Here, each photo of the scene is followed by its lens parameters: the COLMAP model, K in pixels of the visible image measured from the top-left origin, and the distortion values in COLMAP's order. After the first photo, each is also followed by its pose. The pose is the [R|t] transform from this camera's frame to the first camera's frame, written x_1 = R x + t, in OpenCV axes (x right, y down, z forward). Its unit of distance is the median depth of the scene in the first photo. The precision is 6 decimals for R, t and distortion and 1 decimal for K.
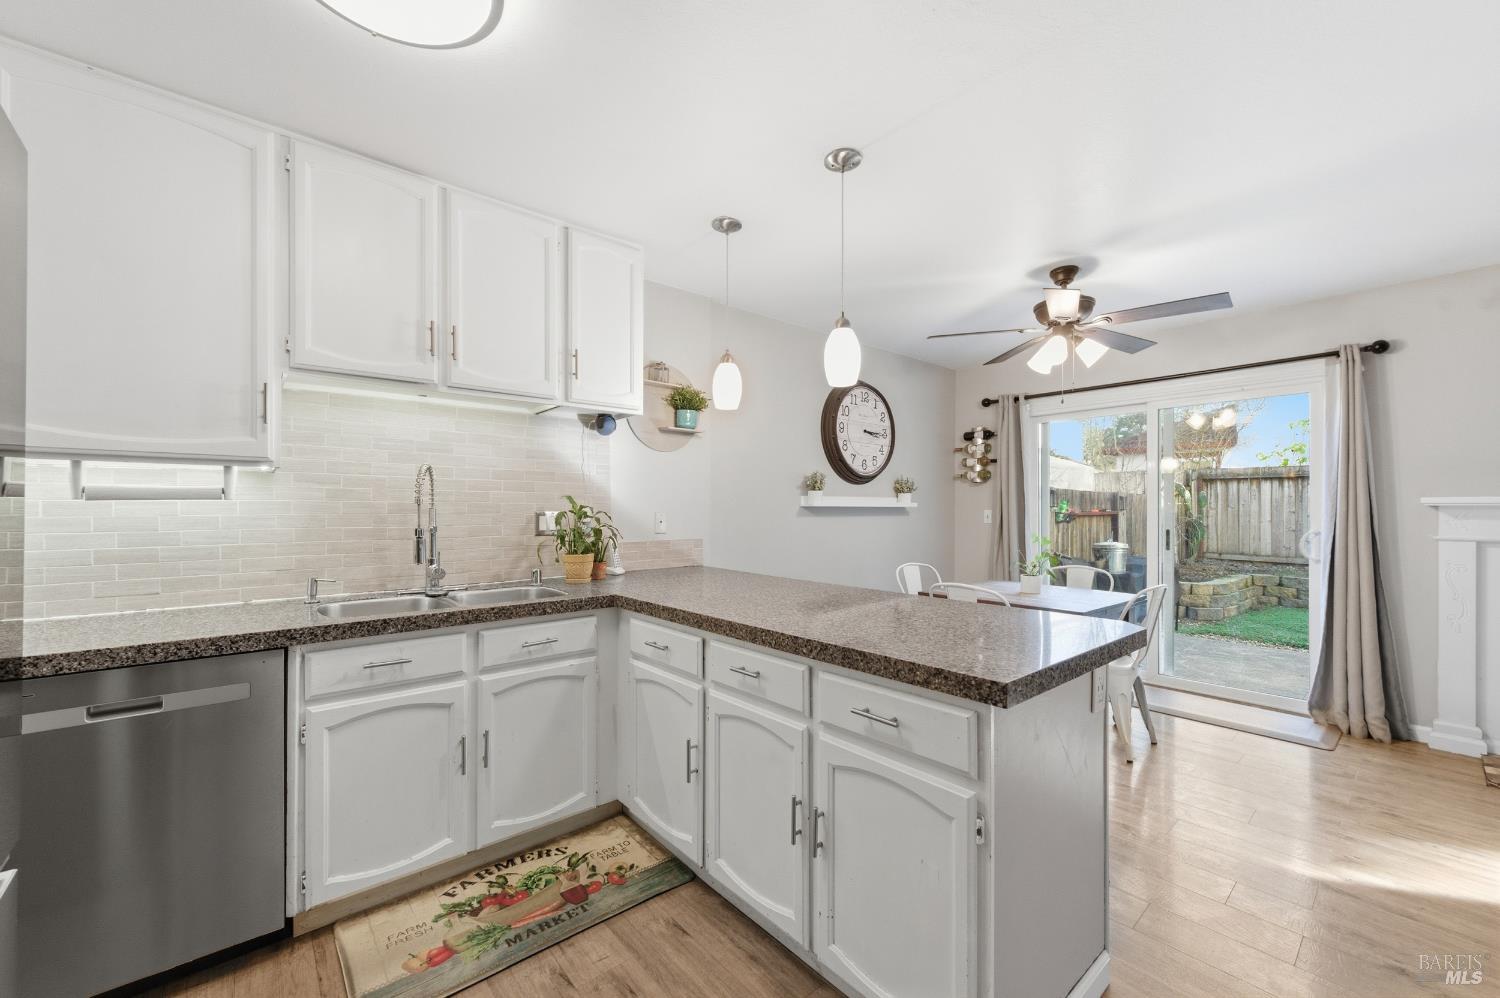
lens RADIAL K [[586.8, 0, 752.1], [0, 586.8, 510.4], [0, 0, 1]] dist [0.000040, -0.000433]
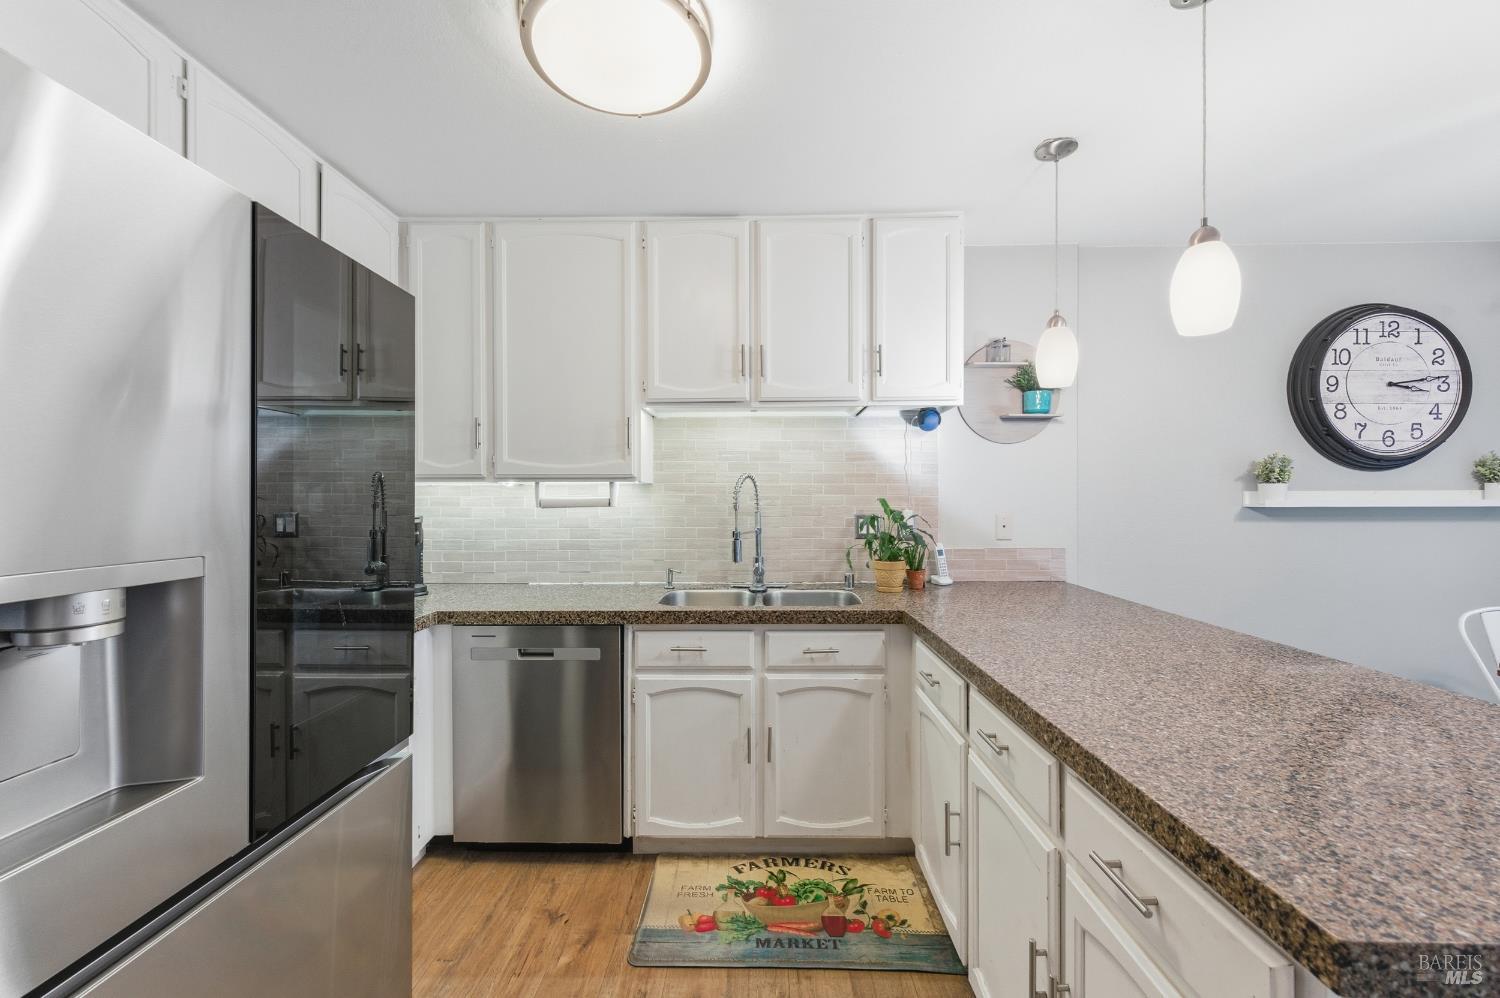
lens RADIAL K [[588.8, 0, 751.0], [0, 588.8, 500.6], [0, 0, 1]] dist [0.001840, -0.000200]
pose [[0.746634, -0.000330, -0.665235, 0.207488], [0.001708, 0.999998, 0.001422, -0.029612], [0.665233, -0.002198, 0.746633, 0.178940]]
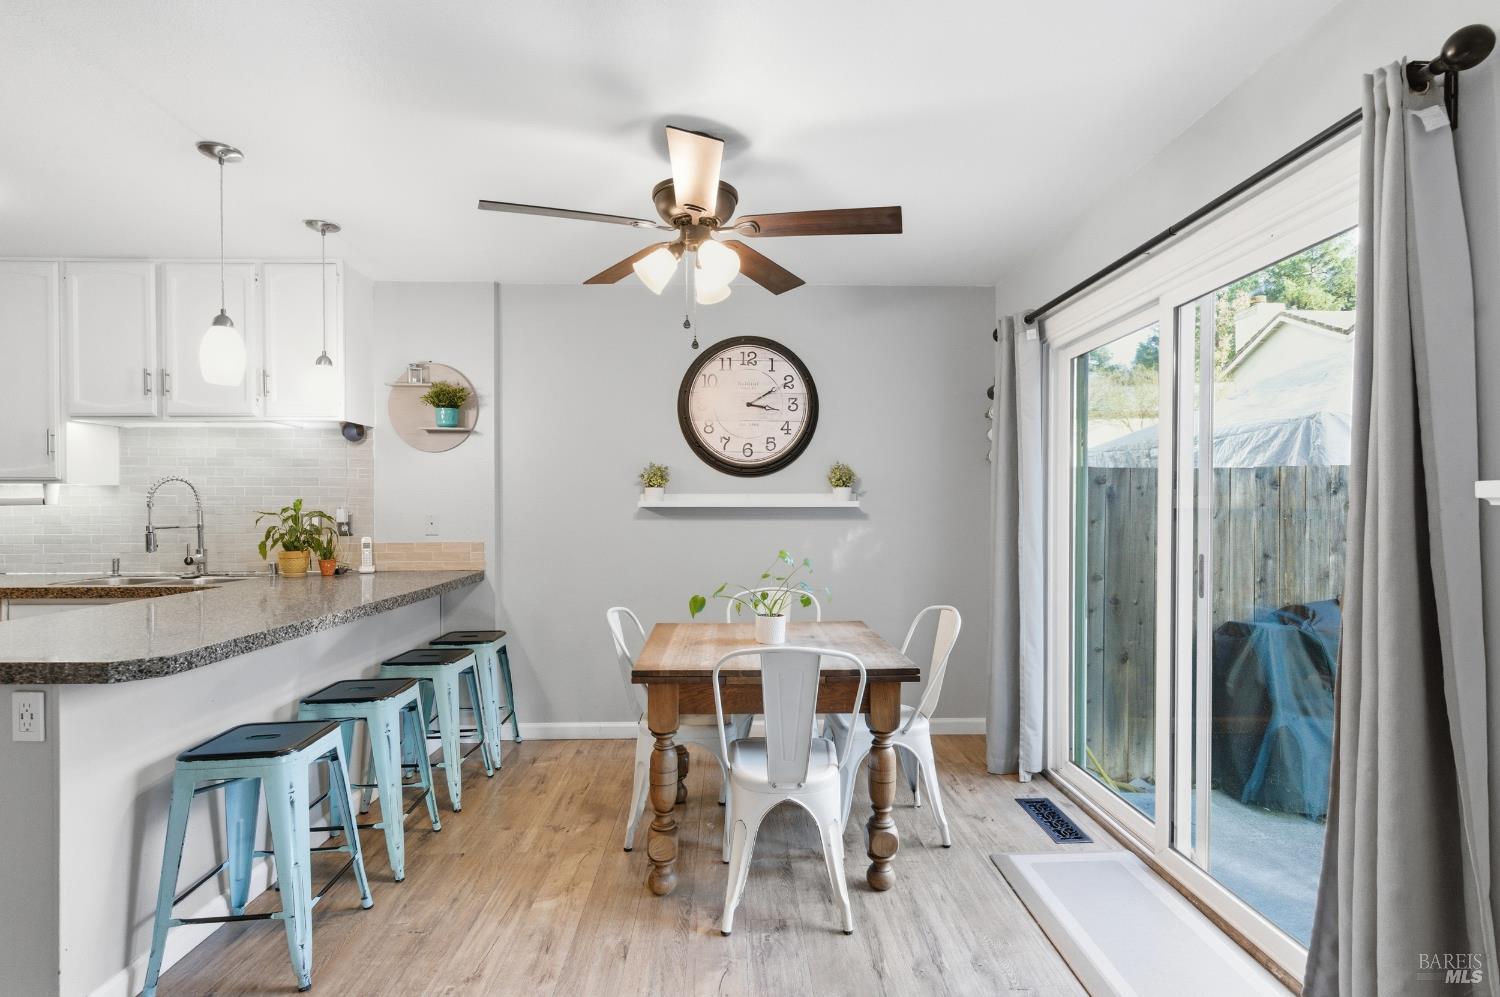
lens RADIAL K [[710.2, 0, 750.2], [0, 710.2, 514.7], [0, 0, 1]] dist [0.003831, 0.000479]
pose [[0.774399, 0.006985, -0.632659, 1.529824], [-0.000658, 0.999947, 0.010234, -0.011785], [0.632697, -0.007509, 0.774363, 0.619679]]
